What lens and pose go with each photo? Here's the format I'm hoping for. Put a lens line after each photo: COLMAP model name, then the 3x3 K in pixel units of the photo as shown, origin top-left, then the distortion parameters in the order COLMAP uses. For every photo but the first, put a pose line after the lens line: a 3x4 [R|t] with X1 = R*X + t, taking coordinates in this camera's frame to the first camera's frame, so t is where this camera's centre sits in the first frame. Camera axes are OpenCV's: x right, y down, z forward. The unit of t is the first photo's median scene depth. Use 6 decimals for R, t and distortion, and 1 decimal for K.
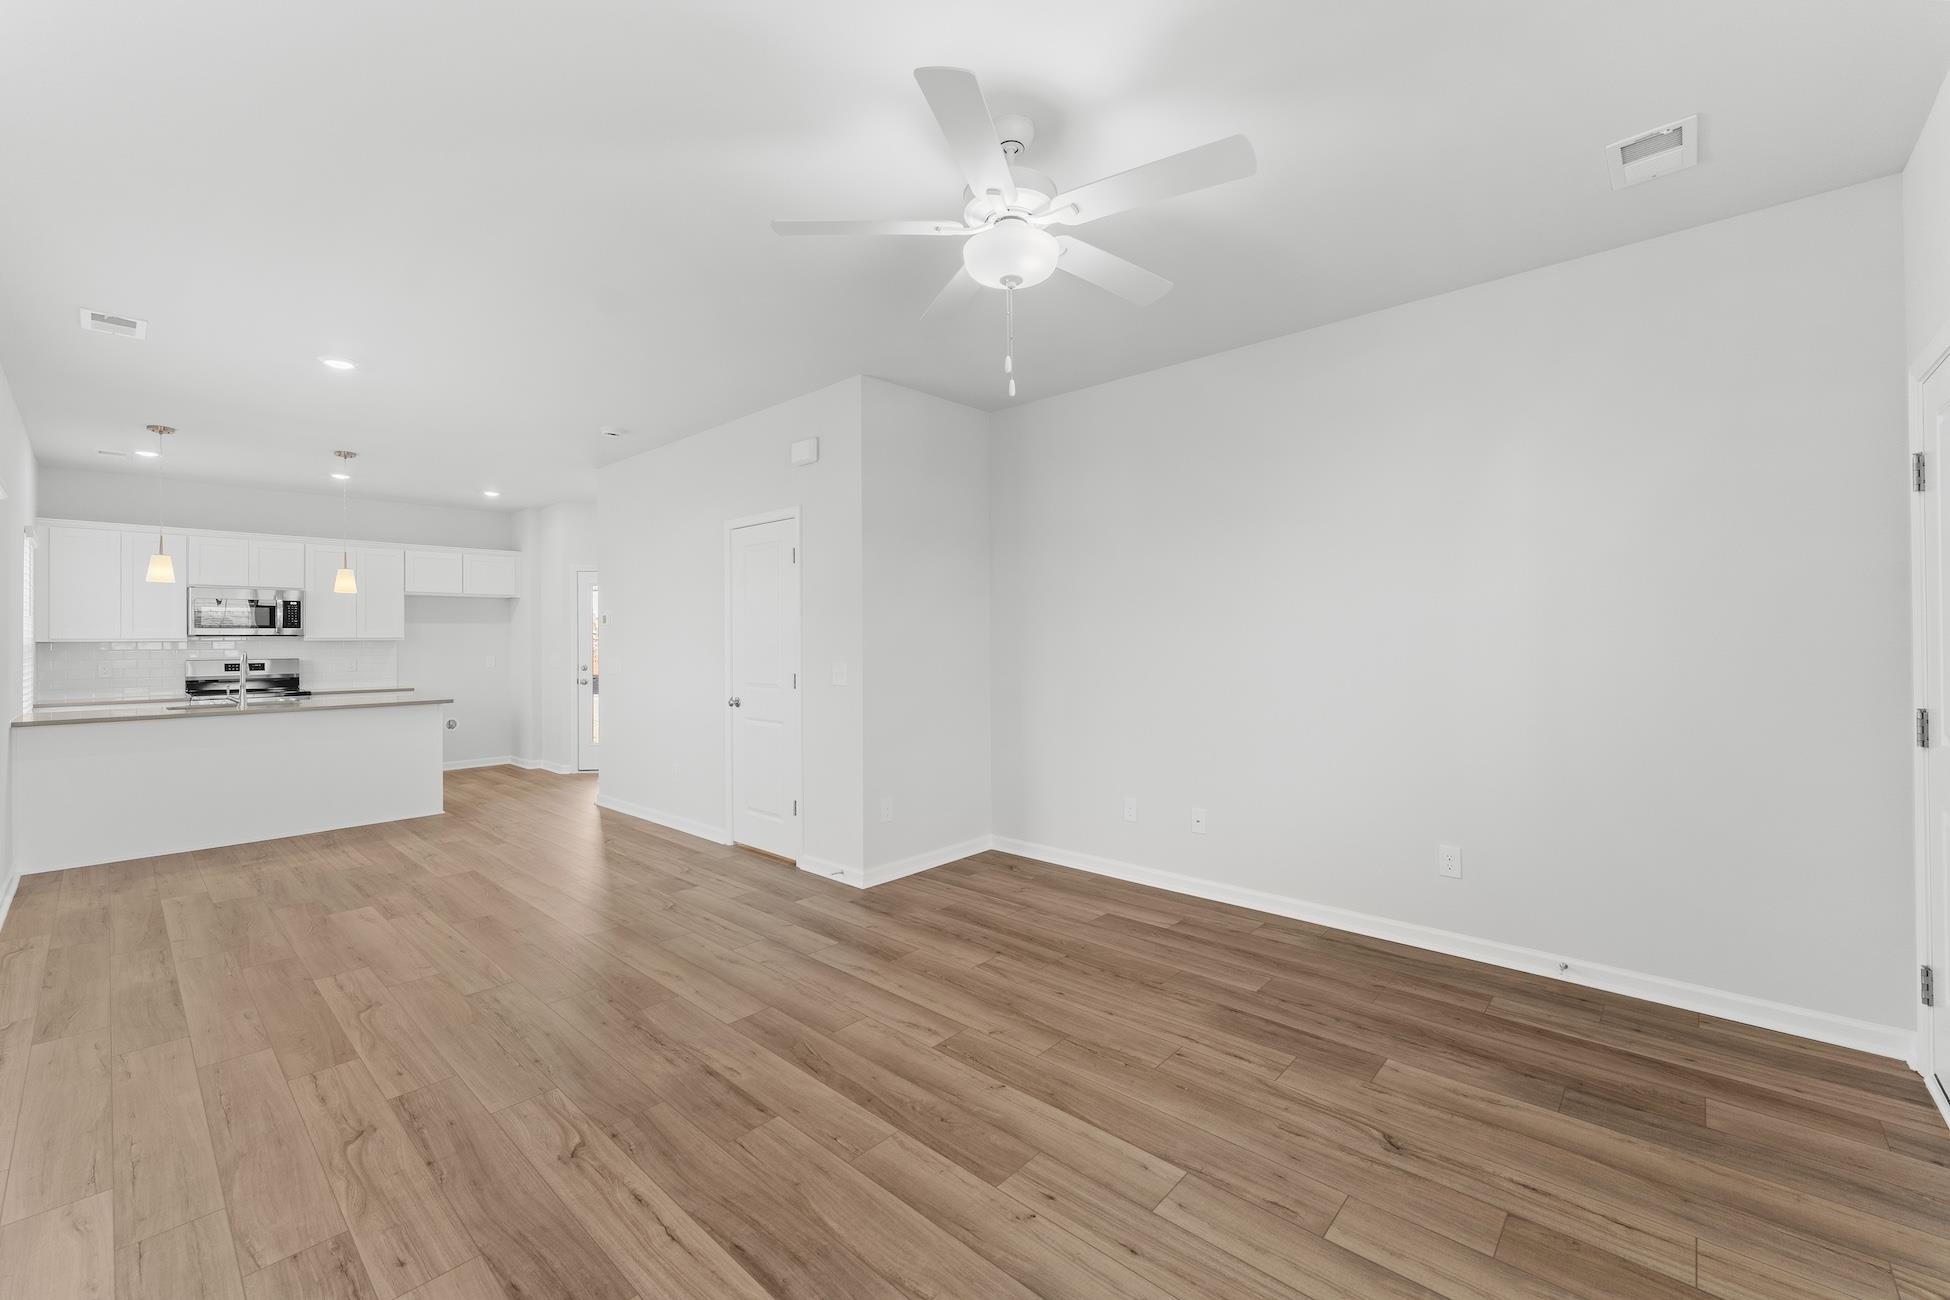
lens RADIAL K [[780.3, 0, 973.9], [0, 780.3, 646.0], [0, 0, 1]] dist [0.001080, 0.000050]
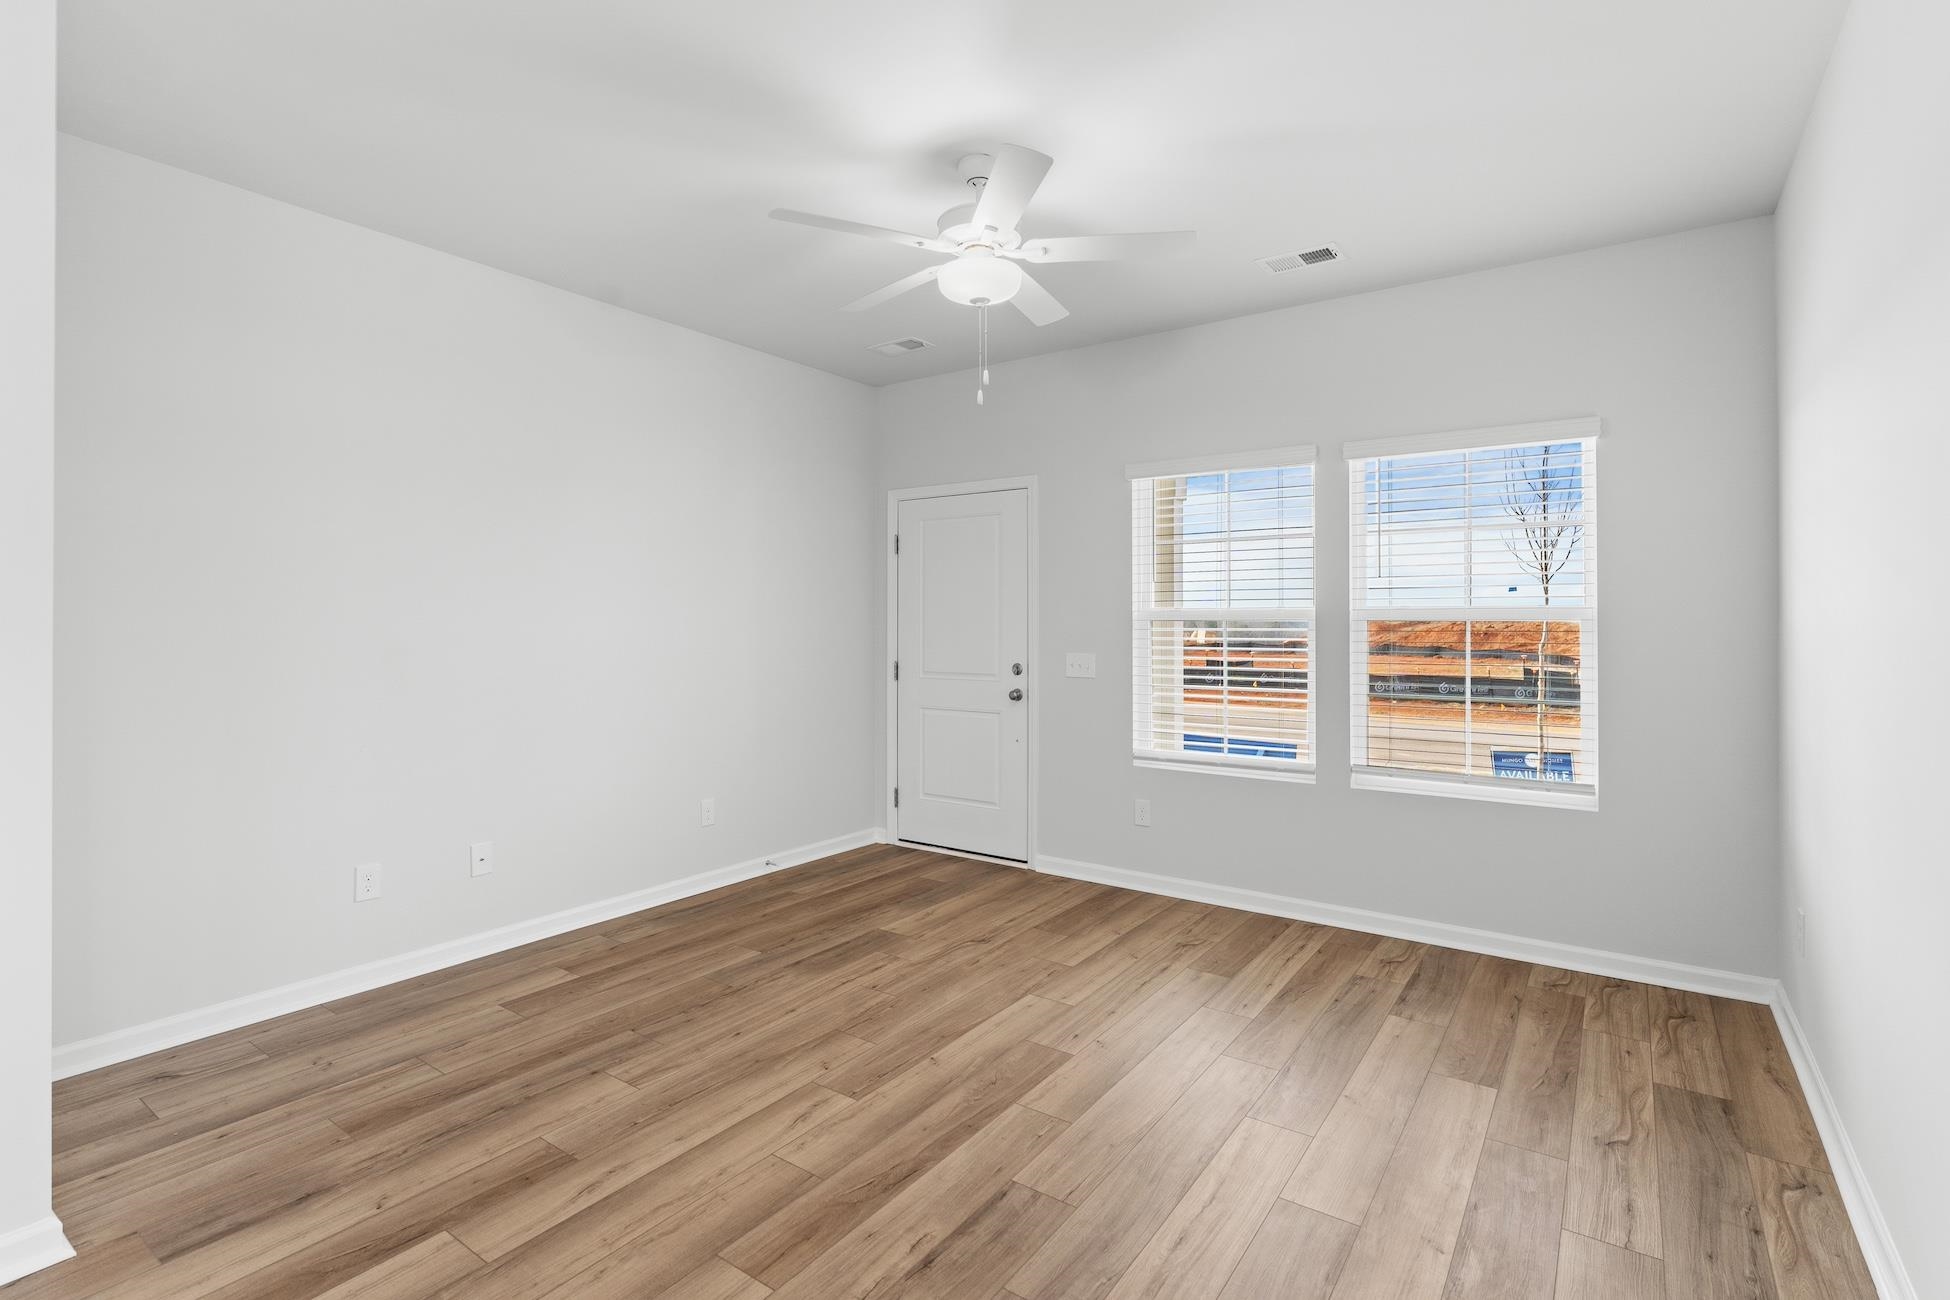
lens RADIAL K [[909.3, 0, 972.9], [0, 909.3, 634.3], [0, 0, 1]] dist [-0.001564, -0.000425]
pose [[-0.109415, -0.004070, 0.993988, -0.904604], [0.009319, 0.999943, 0.005120, 0.003853], [-0.993953, 0.009823, -0.109370, 0.846201]]
